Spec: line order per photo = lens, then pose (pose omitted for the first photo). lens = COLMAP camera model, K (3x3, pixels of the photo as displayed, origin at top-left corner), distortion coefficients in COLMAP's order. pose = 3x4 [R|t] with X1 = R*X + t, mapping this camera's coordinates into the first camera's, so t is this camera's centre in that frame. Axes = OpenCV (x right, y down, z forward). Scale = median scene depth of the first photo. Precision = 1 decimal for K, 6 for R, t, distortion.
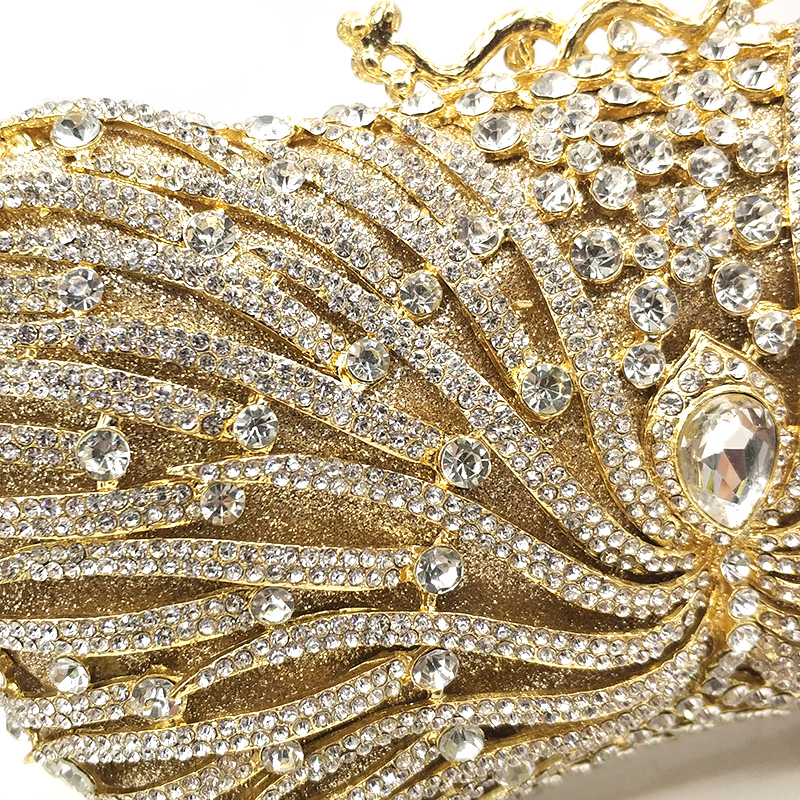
lens RADIAL K [[1028.1, 0, 401.4], [0, 1028.1, 387.2], [0, 0, 1]] dist [-0.030098, -0.091890]
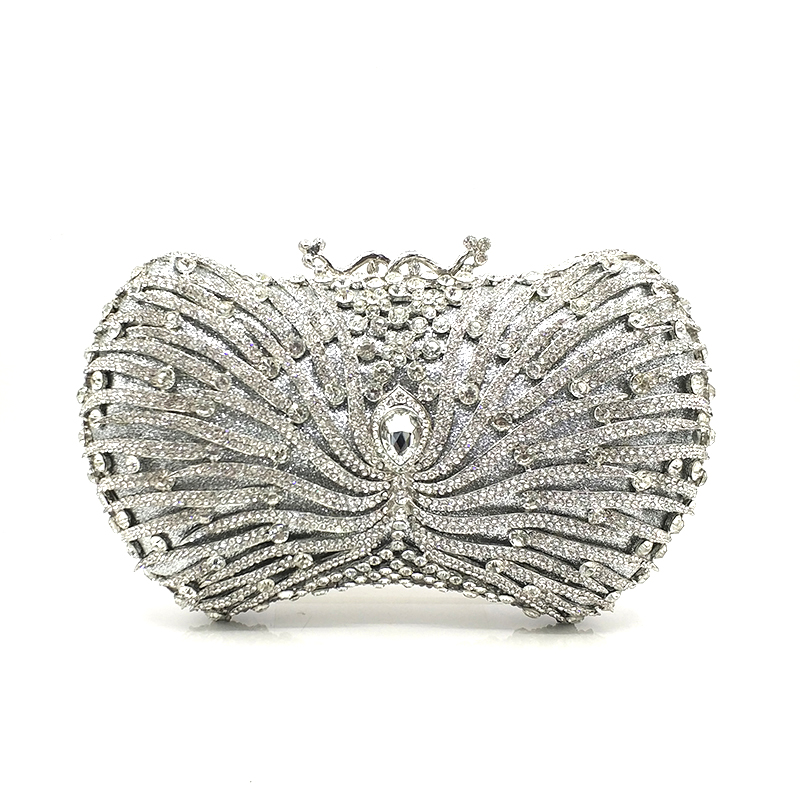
lens RADIAL K [[949.3, 0, 384.9], [0, 949.3, 399.8], [0, 0, 1]] dist [-0.006836, -0.026005]
pose [[0.976507, 0.197107, -0.087075, 0.439222], [-0.208191, 0.967238, -0.145281, 0.313831], [0.055586, 0.159997, 0.985551, -1.239678]]
